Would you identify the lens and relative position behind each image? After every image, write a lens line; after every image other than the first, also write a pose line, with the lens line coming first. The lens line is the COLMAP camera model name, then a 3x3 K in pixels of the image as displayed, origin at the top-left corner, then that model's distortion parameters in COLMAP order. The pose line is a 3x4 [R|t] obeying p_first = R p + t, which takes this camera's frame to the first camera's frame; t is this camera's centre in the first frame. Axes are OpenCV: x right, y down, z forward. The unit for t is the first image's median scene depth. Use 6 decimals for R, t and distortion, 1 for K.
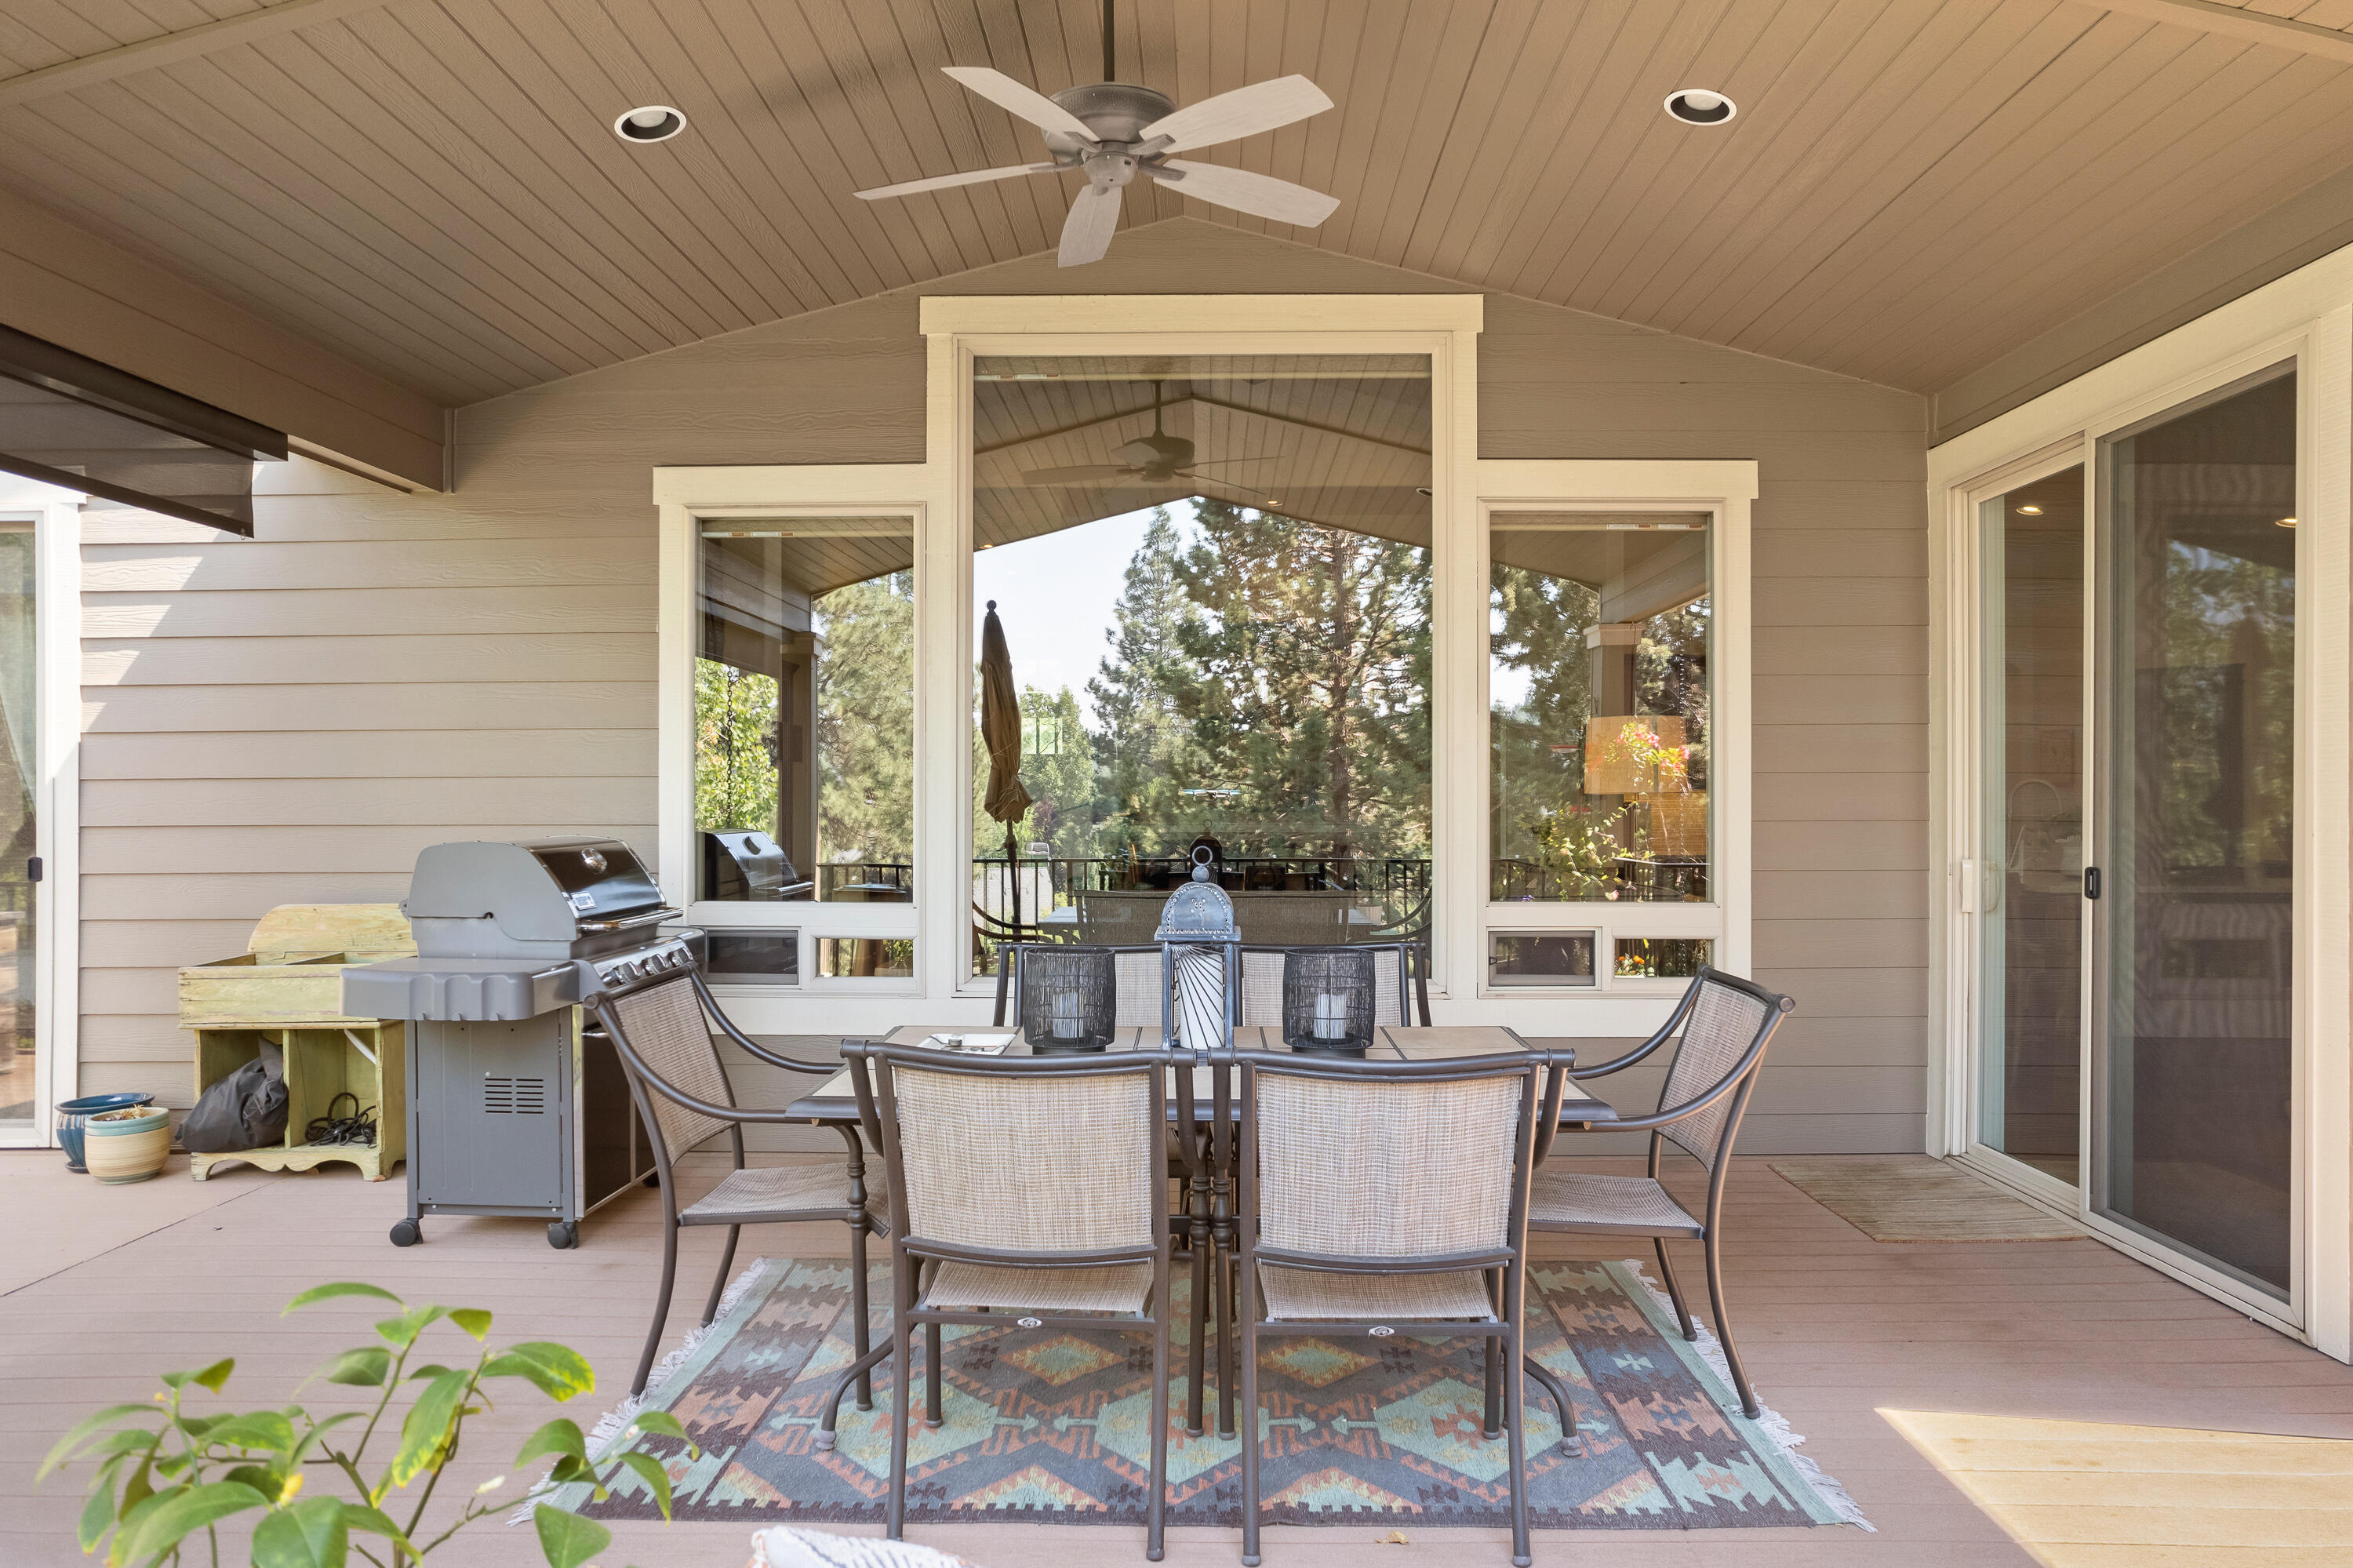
lens RADIAL K [[1521.7, 0, 1176.5], [0, 1521.7, 784.0], [0, 0, 1]] dist [-0.056866, 0.046641]
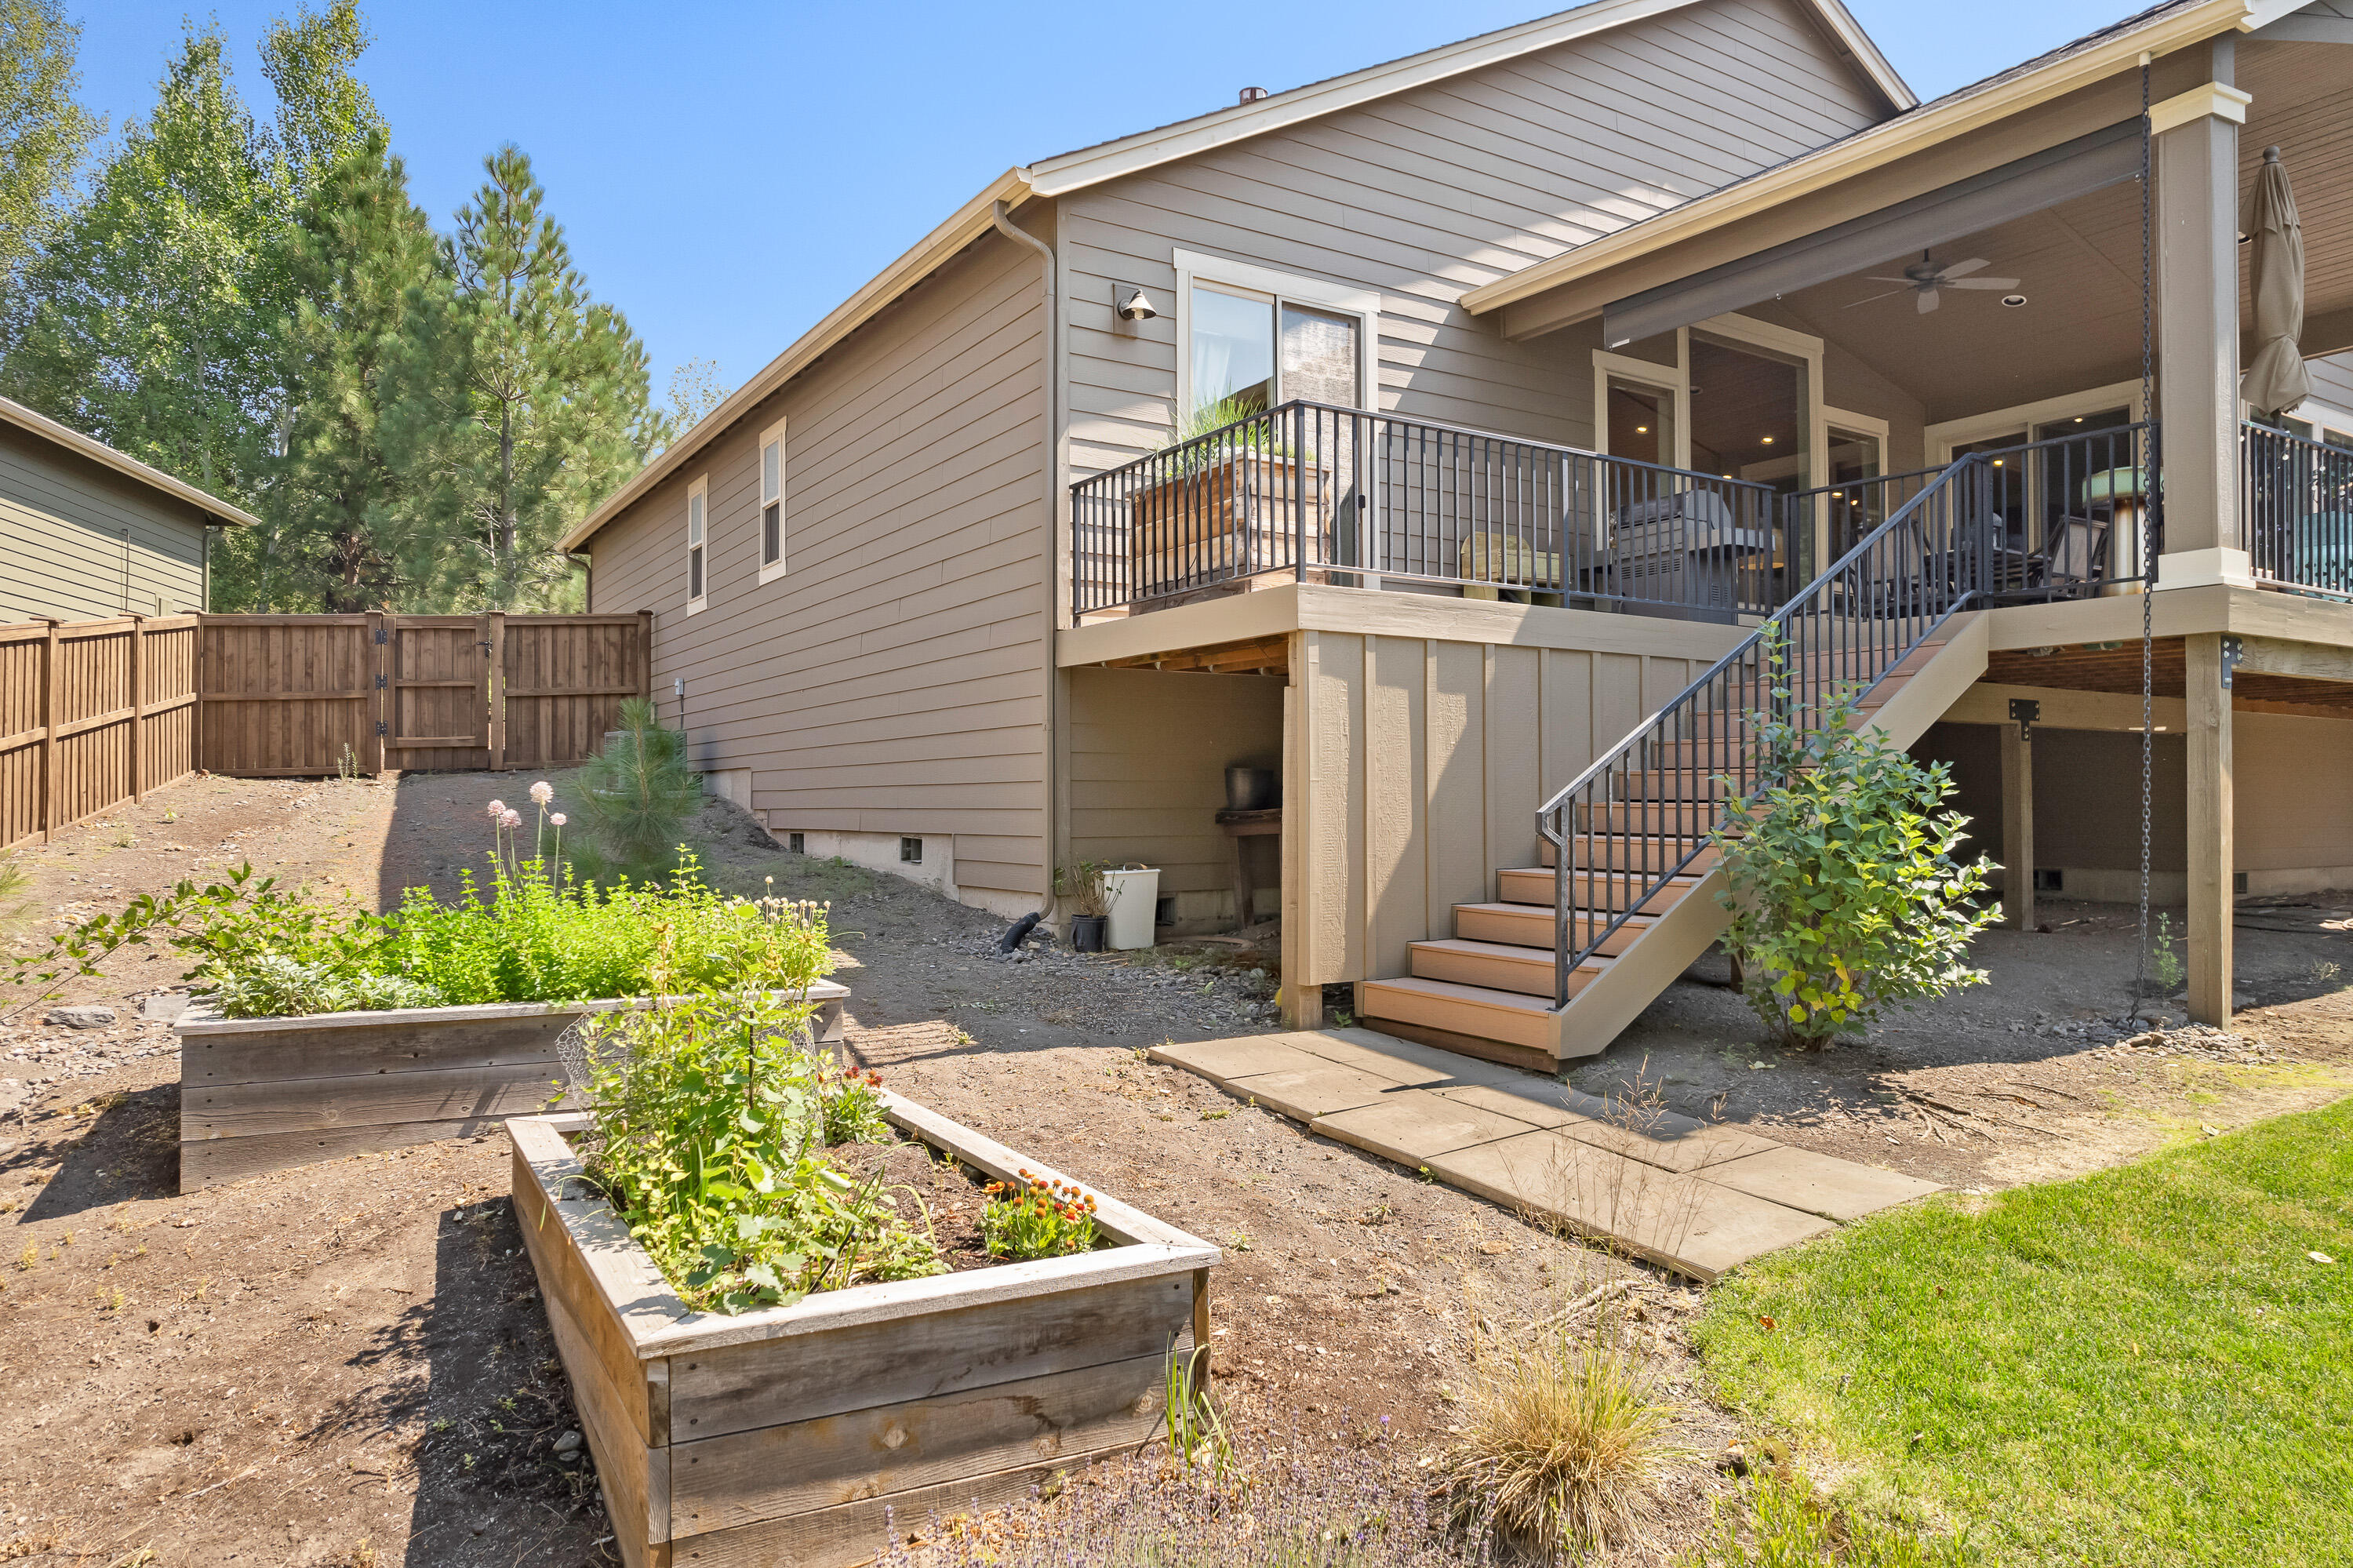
lens RADIAL K [[1521.7, 0, 1176.5], [0, 1521.7, 784.0], [0, 0, 1]] dist [-0.056866, 0.046641]
pose [[0.836234, 0.013084, 0.548217, -2.058330], [-0.006864, 0.999887, -0.013394, 0.450712], [-0.548330, 0.007437, 0.836229, -0.471170]]
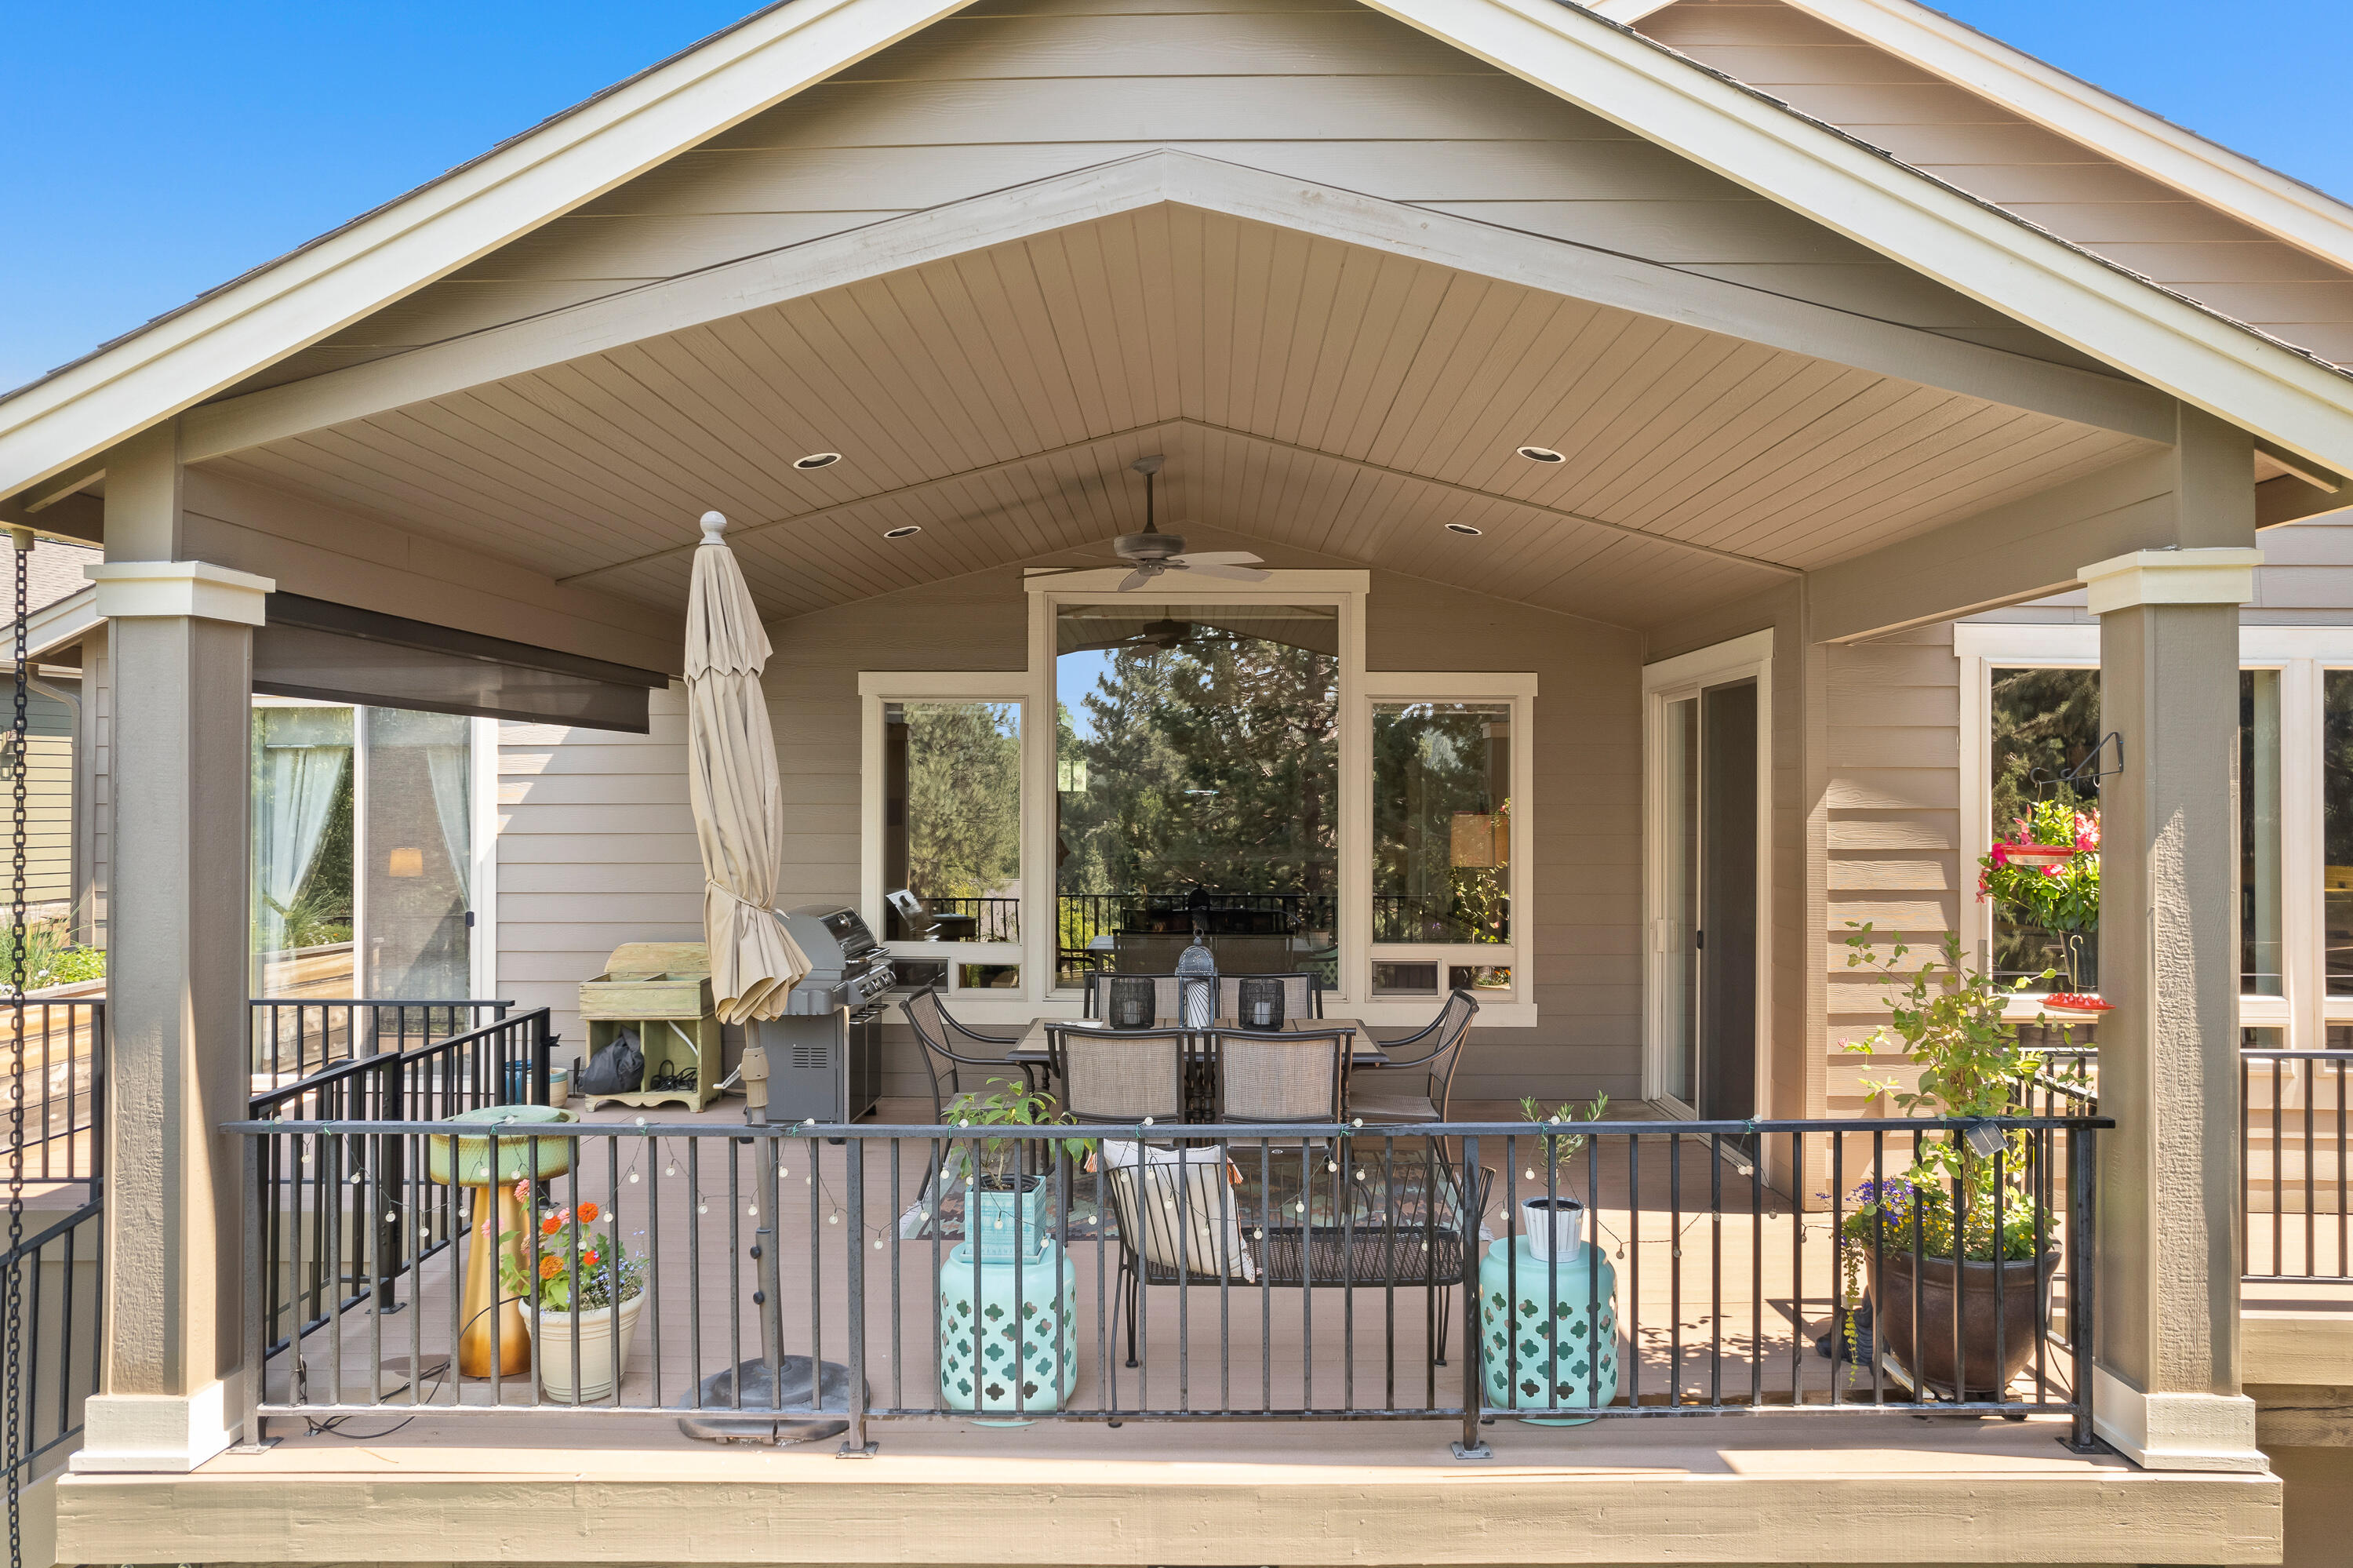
lens RADIAL K [[1526.1, 0, 1187.4], [0, 1526.1, 746.4], [0, 0, 1]] dist [0.000749, -0.138381]
pose [[0.999895, 0.004285, 0.013820, -0.017405], [-0.003997, 0.999776, -0.020800, -0.100945], [-0.013906, 0.020743, 0.999688, -0.658006]]
